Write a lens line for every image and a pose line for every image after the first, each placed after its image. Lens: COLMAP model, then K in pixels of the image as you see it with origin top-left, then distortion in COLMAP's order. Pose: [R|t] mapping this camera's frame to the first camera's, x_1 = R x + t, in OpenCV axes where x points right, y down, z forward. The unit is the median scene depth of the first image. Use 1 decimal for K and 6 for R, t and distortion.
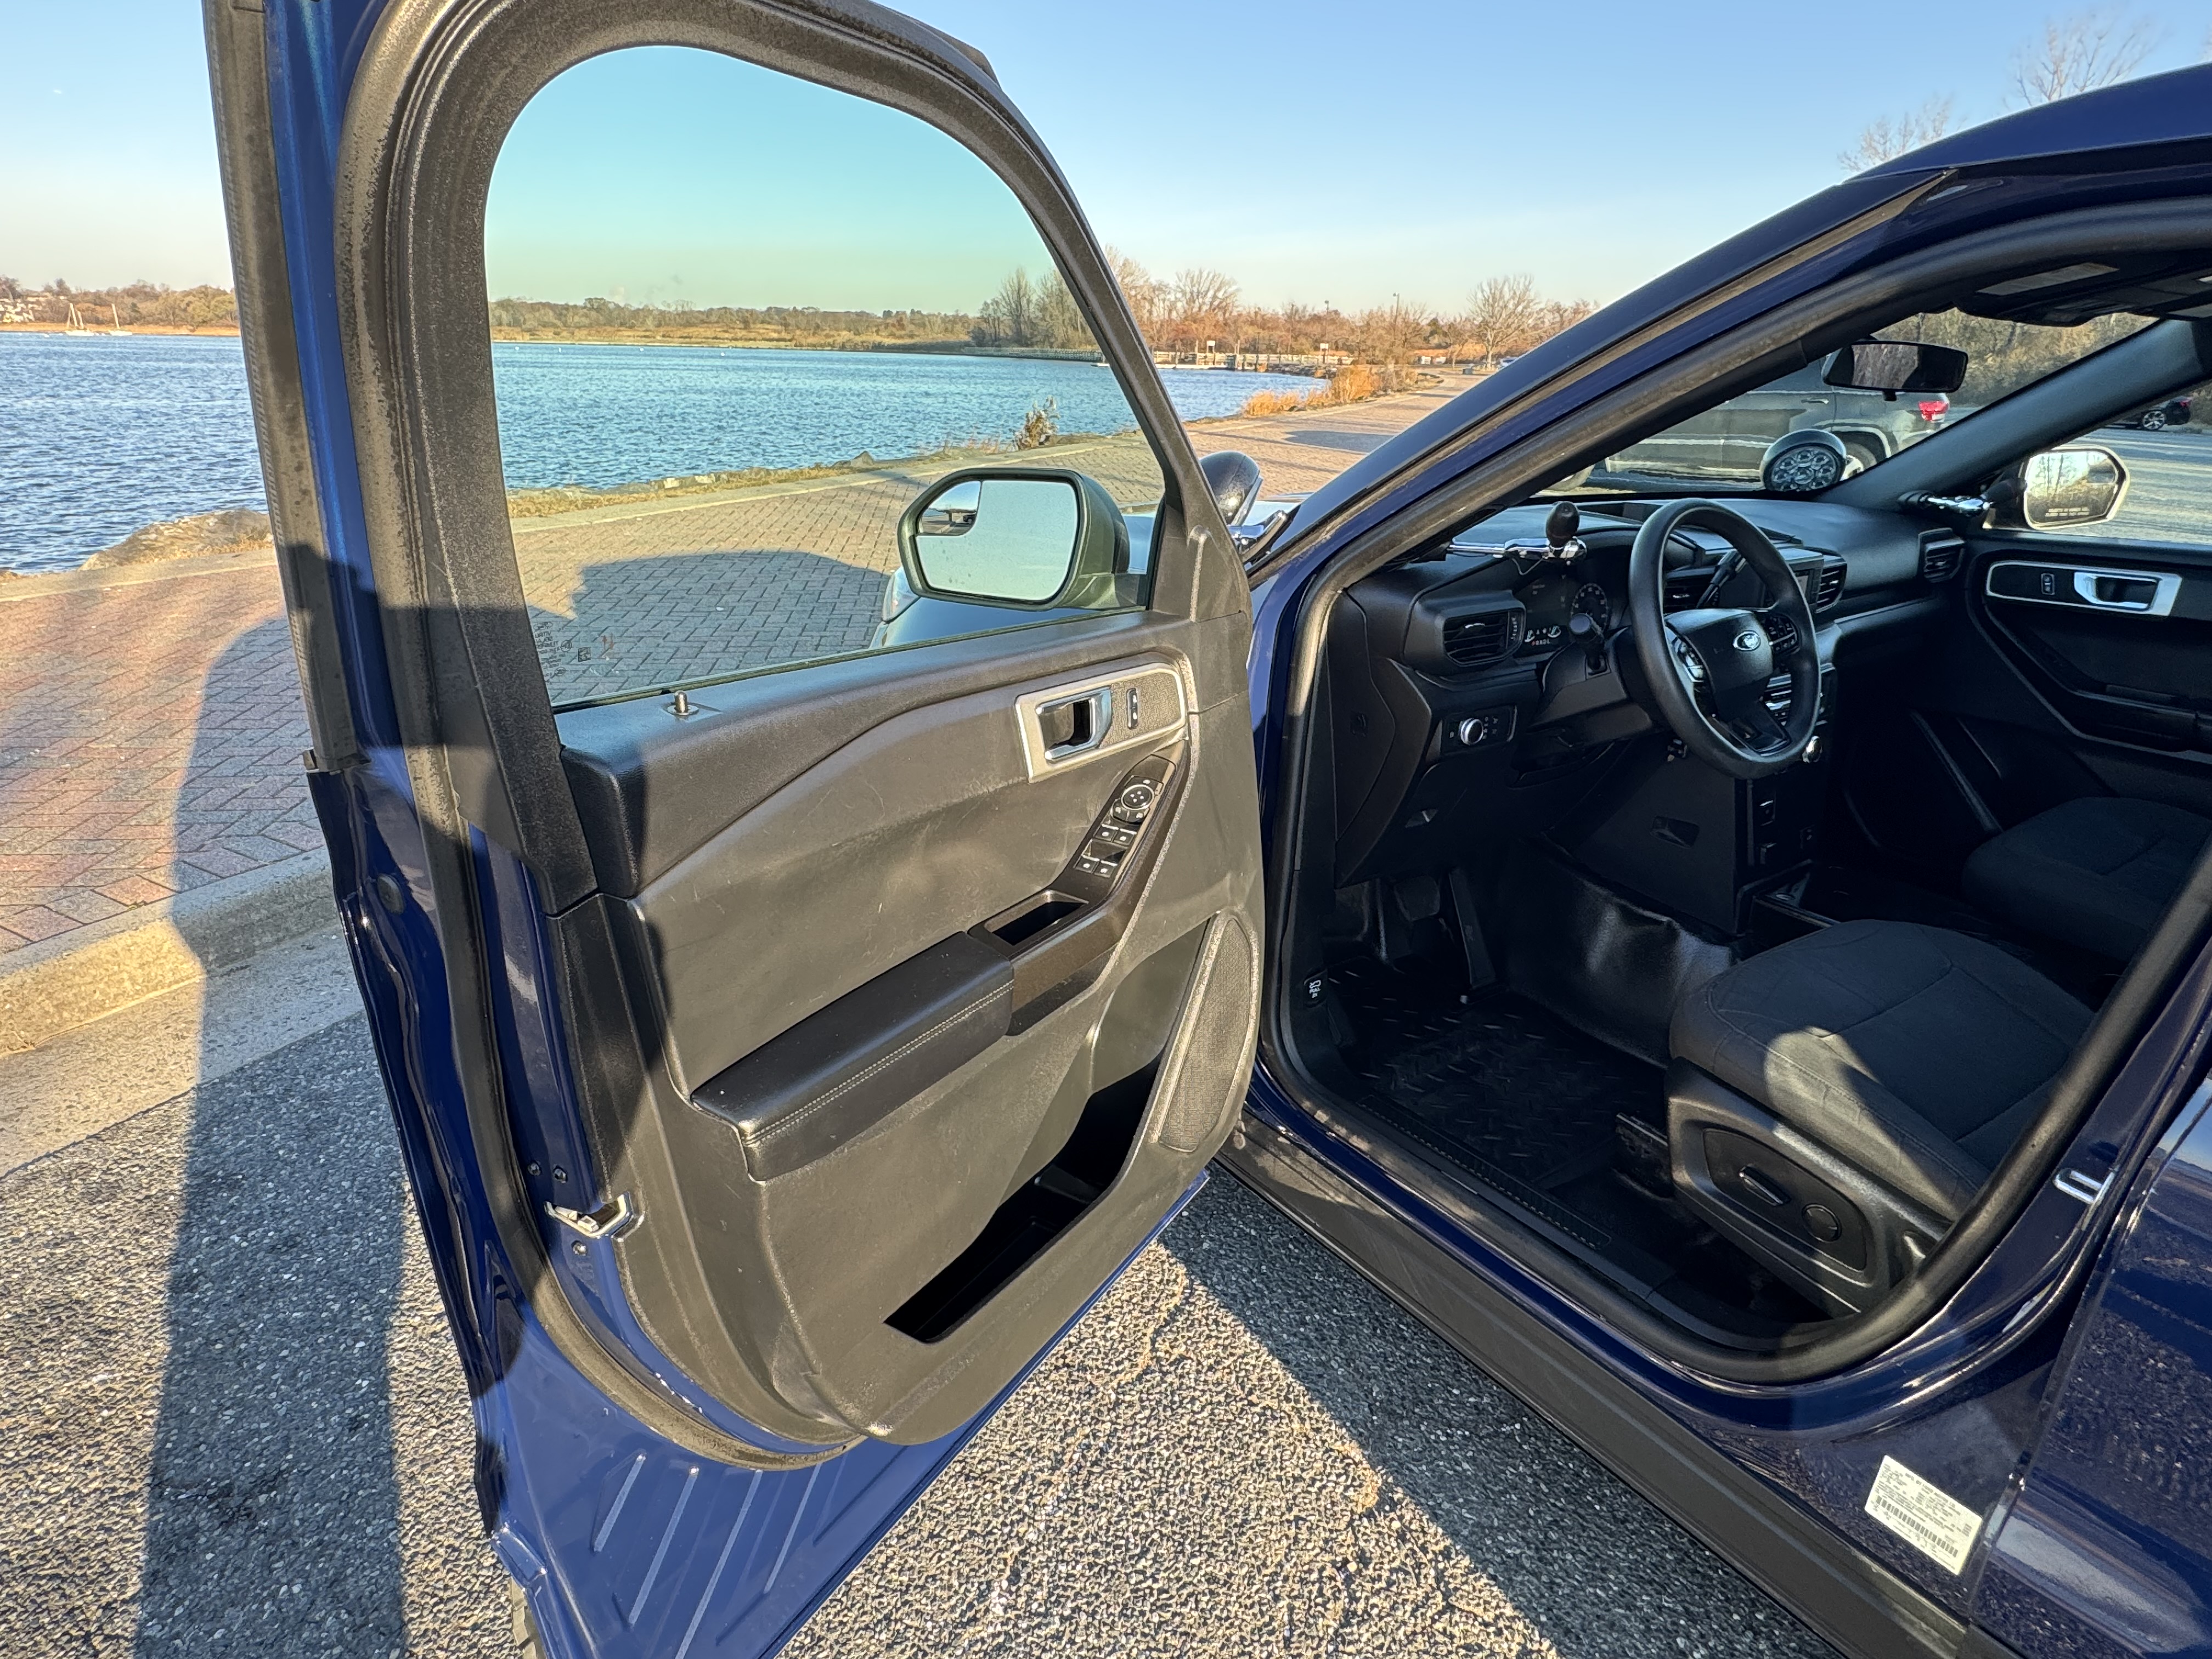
lens RADIAL K [[1216.5, 0, 1085.5], [0, 1216.5, 832.2], [0, 0, 1]] dist [-0.003205, -0.001276]
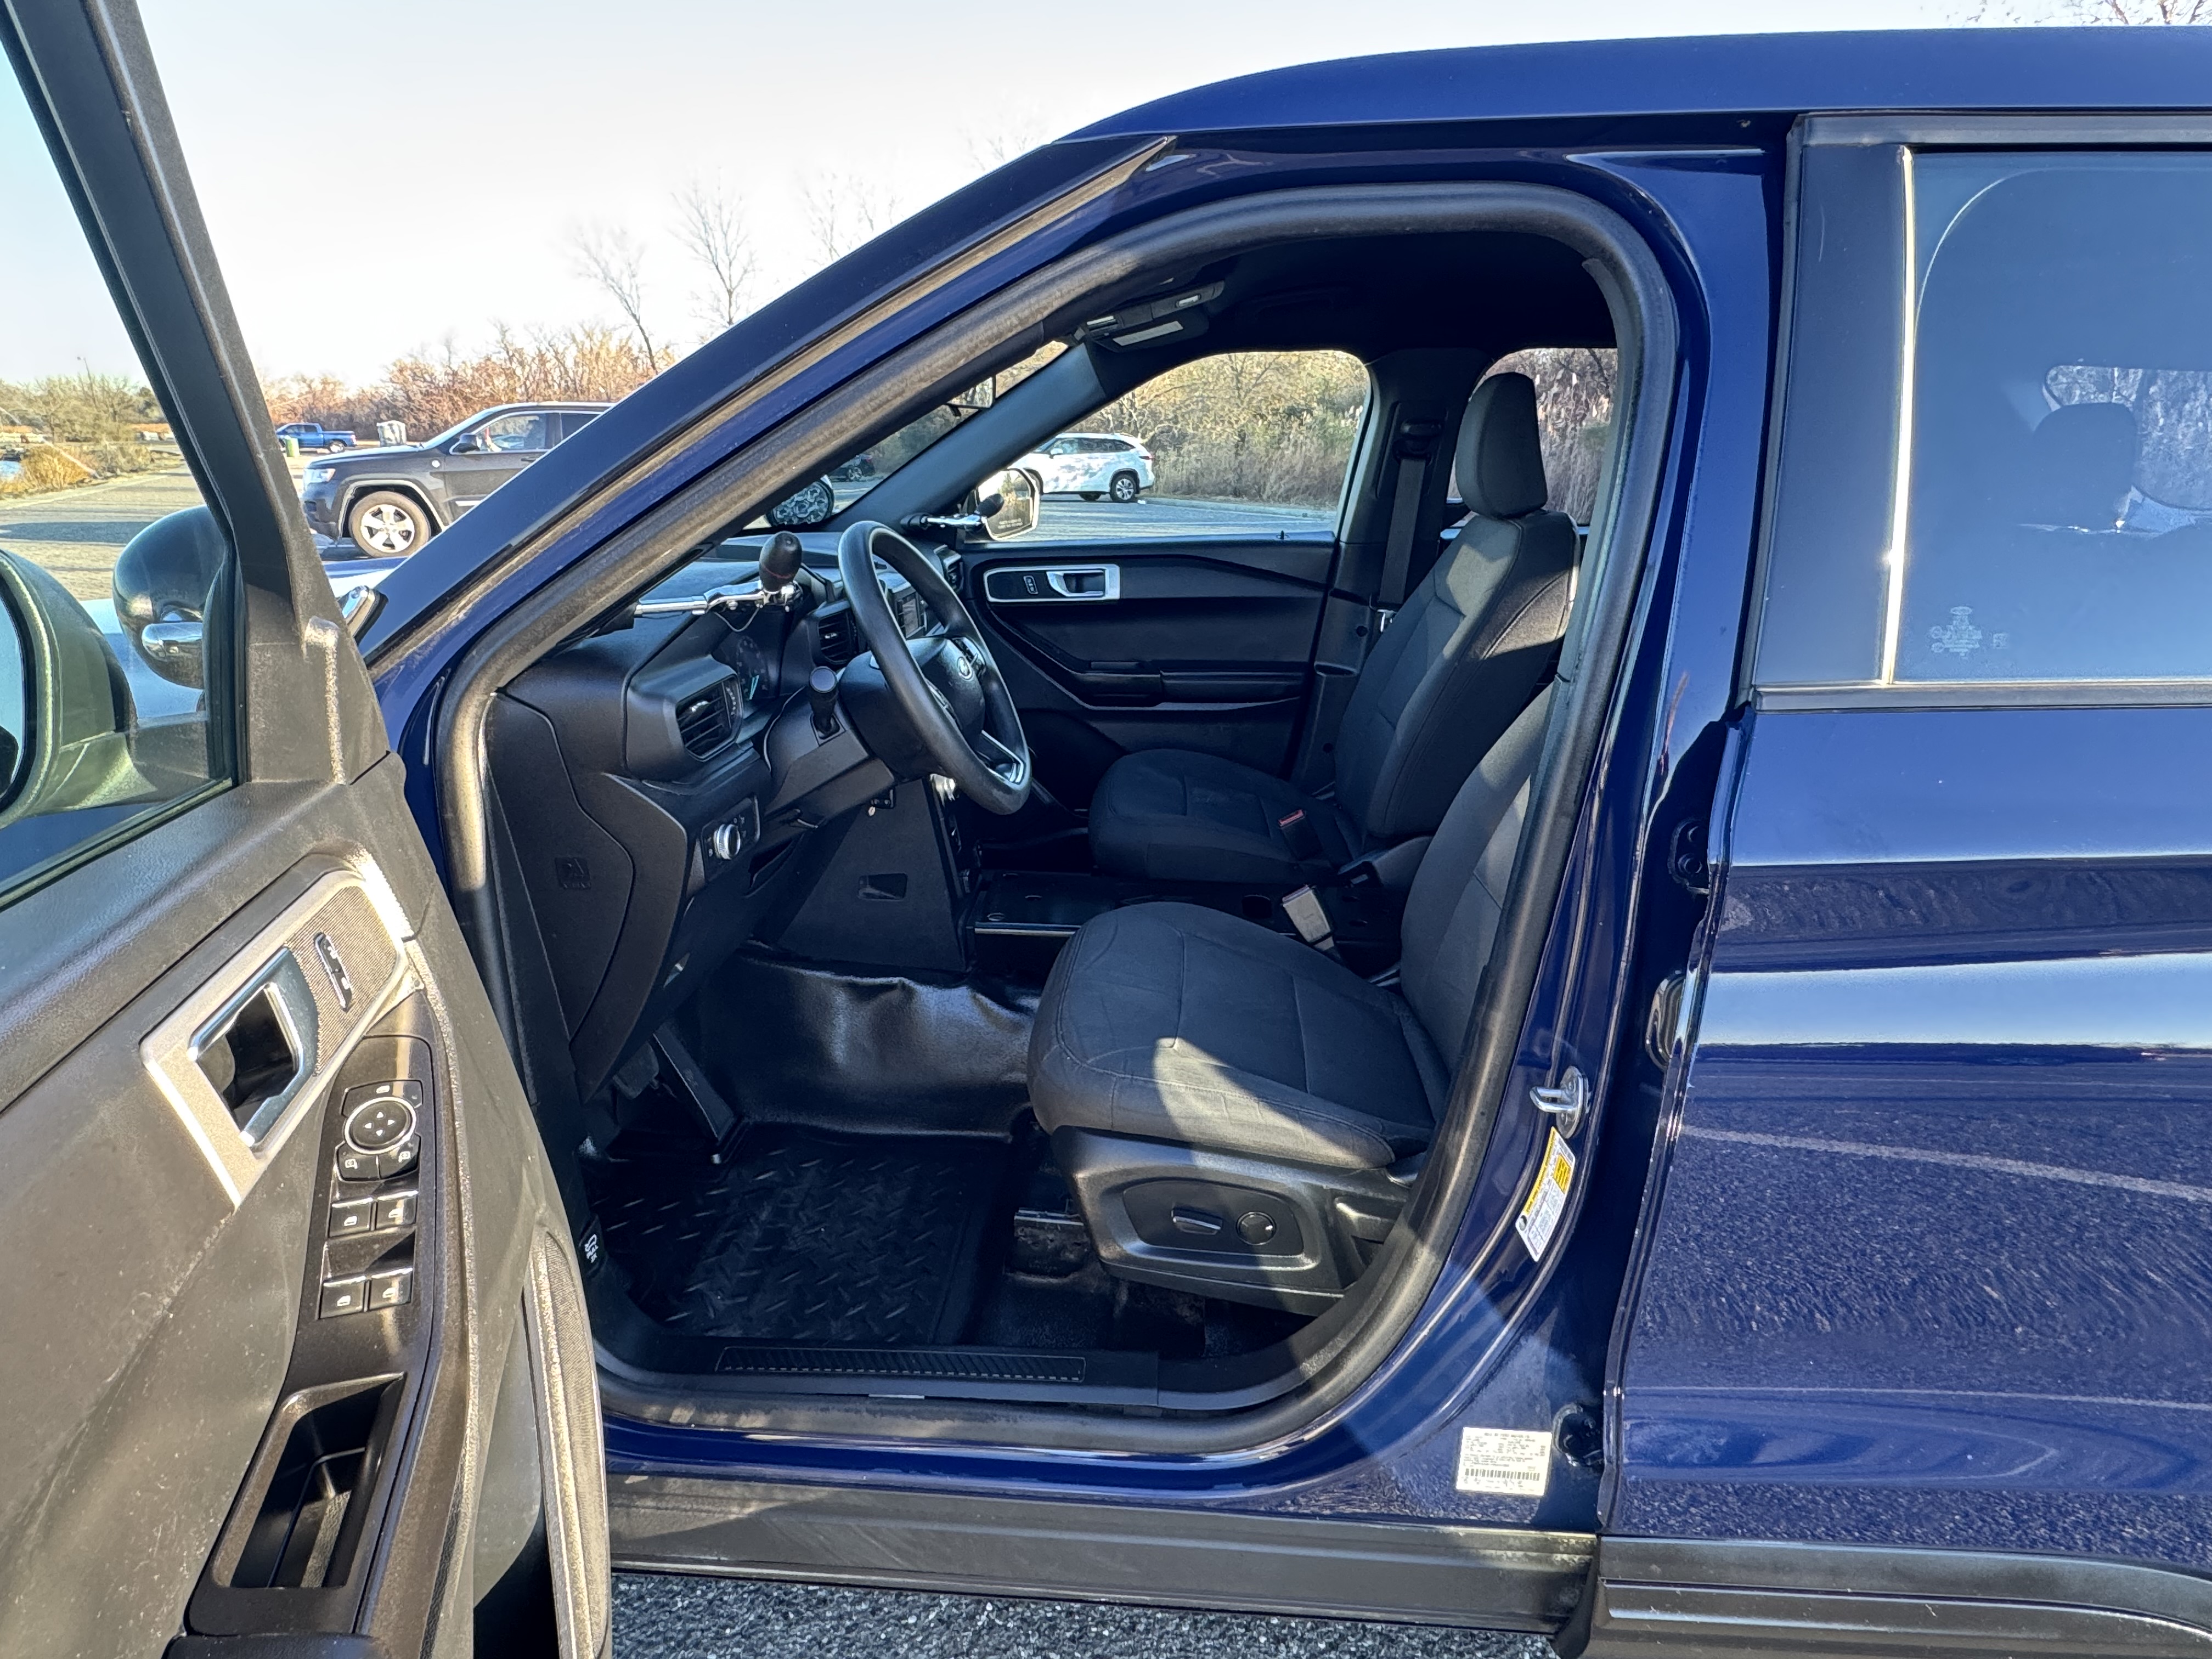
lens RADIAL K [[1216.5, 0, 1085.5], [0, 1216.5, 832.2], [0, 0, 1]] dist [-0.003205, -0.001276]
pose [[0.629014, -0.254446, 0.734573, -0.106508], [0.292525, 0.952939, 0.079596, -0.090653], [-0.720257, 0.164814, 0.673844, 0.354899]]
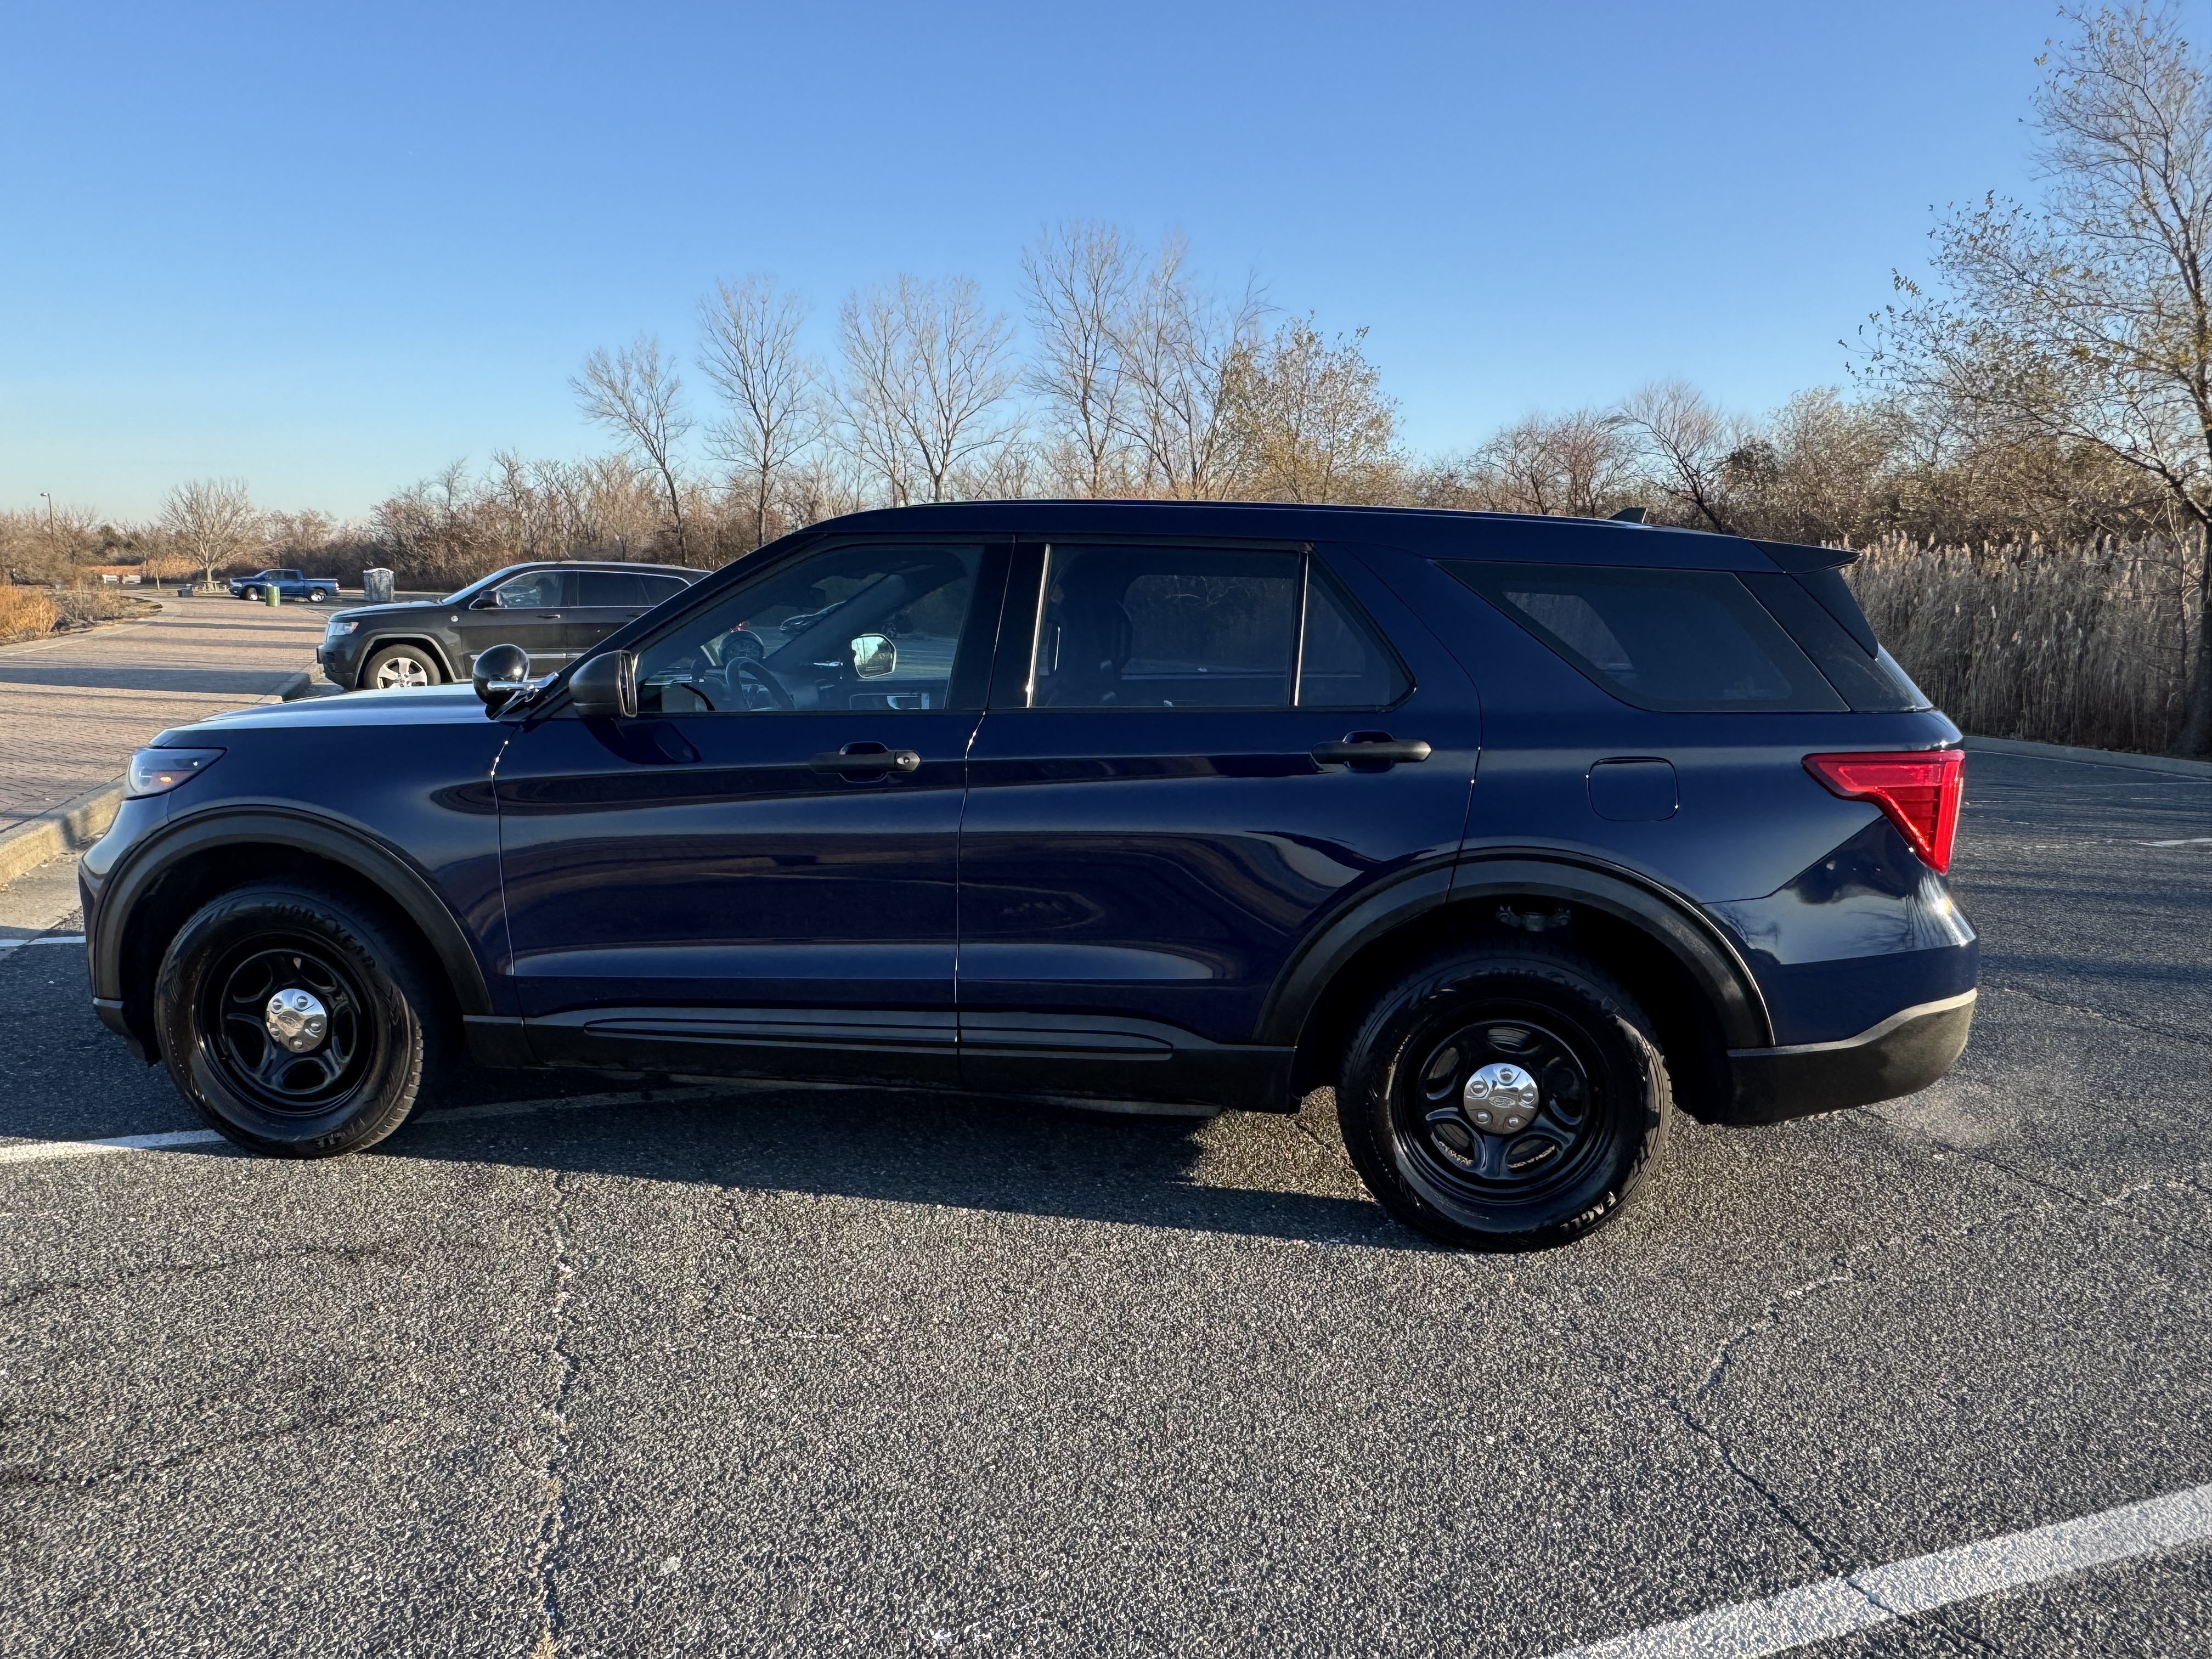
lens RADIAL K [[1539.8, 0, 1106.0], [0, 1539.8, 829.5], [0, 0, 1]] dist [0.005907, 0.001926]
pose [[0.670168, -0.120316, 0.732392, -1.199660], [0.269429, 0.958898, -0.089012, 0.468031], [-0.691580, 0.256981, 0.675039, -1.311115]]
